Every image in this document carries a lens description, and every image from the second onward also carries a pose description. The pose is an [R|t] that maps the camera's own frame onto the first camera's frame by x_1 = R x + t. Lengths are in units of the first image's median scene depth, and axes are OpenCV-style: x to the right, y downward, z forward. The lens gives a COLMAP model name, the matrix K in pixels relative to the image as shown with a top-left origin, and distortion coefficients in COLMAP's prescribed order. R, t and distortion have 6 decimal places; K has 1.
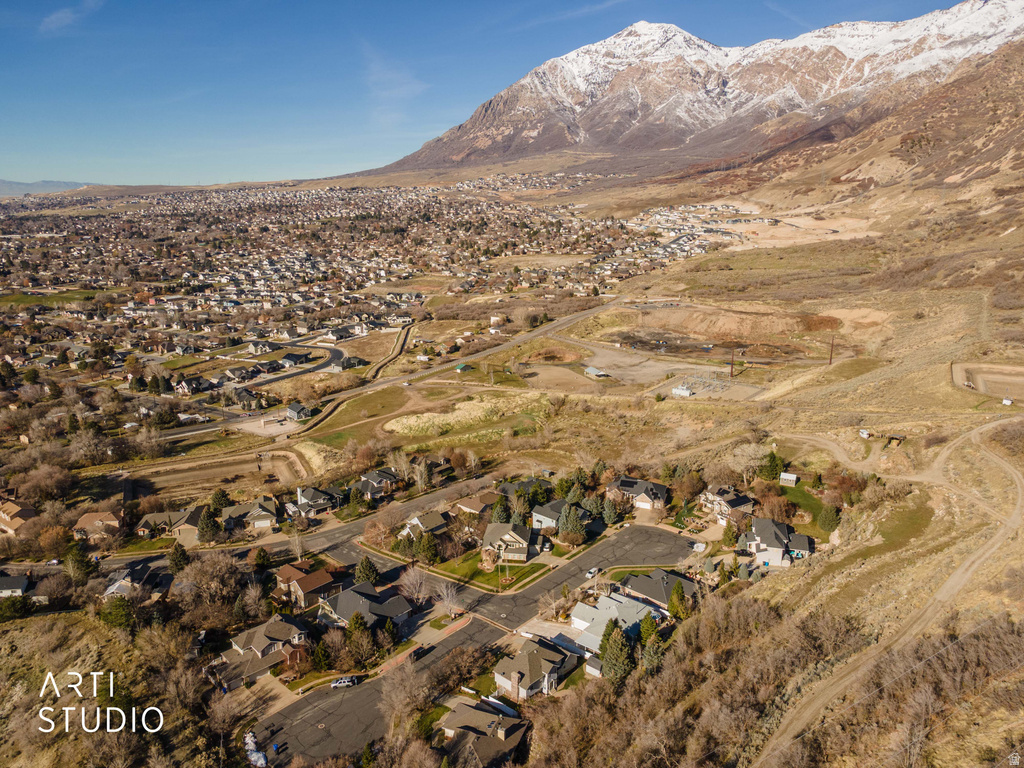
lens RADIAL K [[750.1, 0, 493.9], [0, 750.1, 383.5], [0, 0, 1]] dist [0.056817, 0.005493]
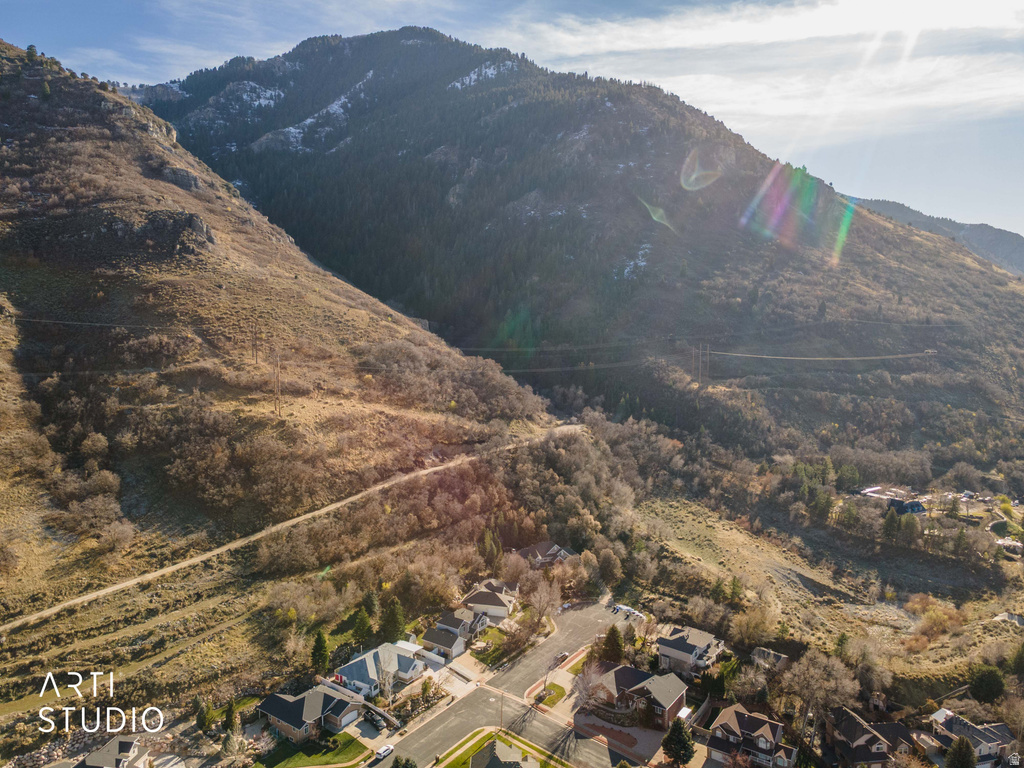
lens RADIAL K [[750.1, 0, 493.9], [0, 750.1, 383.5], [0, 0, 1]] dist [0.056817, 0.005493]
pose [[-0.993219, 0.021173, -0.114316, 0.057788], [-0.020382, 0.936336, 0.350514, -0.207234], [0.114459, 0.350467, -0.929555, 0.911407]]
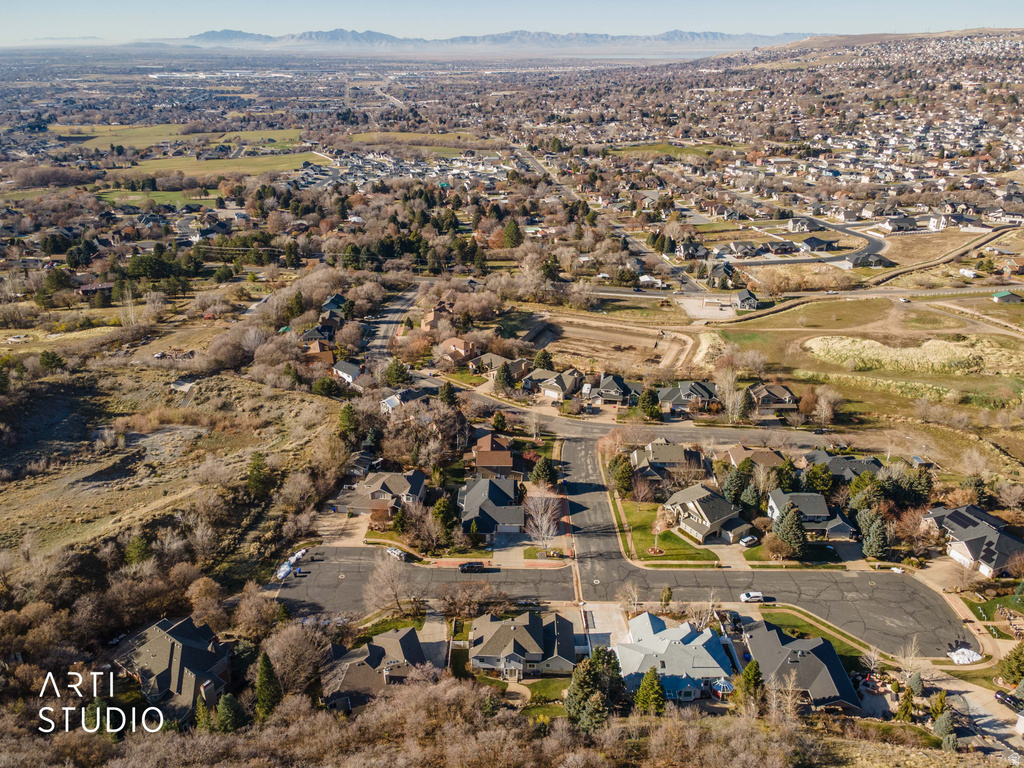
lens RADIAL K [[745.4, 0, 501.4], [0, 745.4, 382.3], [0, 0, 1]] dist [0.042631, 0.010184]
pose [[0.661130, 0.314550, -0.681150, 0.229553], [-0.191948, 0.948570, 0.251736, -0.047969], [0.725302, -0.035684, 0.687505, 0.187538]]
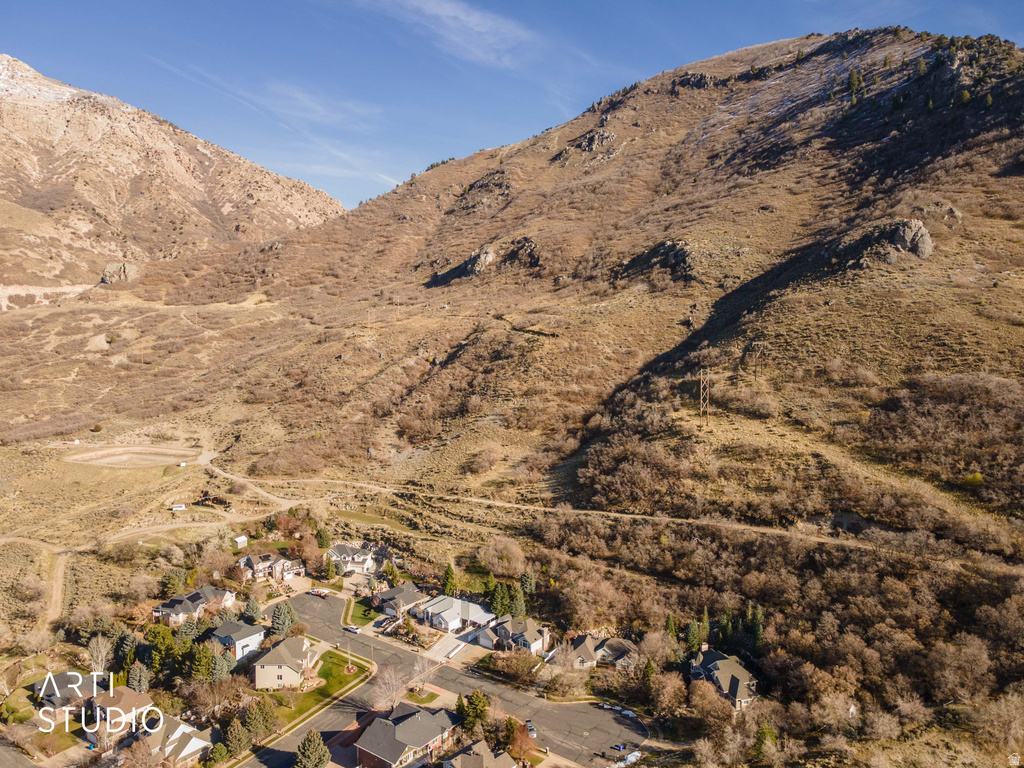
lens RADIAL K [[745.4, 0, 501.4], [0, 745.4, 382.3], [0, 0, 1]] dist [0.042631, 0.010184]
pose [[-0.090240, -0.078633, 0.992811, -0.544188], [0.252605, 0.962472, 0.099190, -0.086546], [-0.963352, 0.259740, -0.066990, 0.442825]]
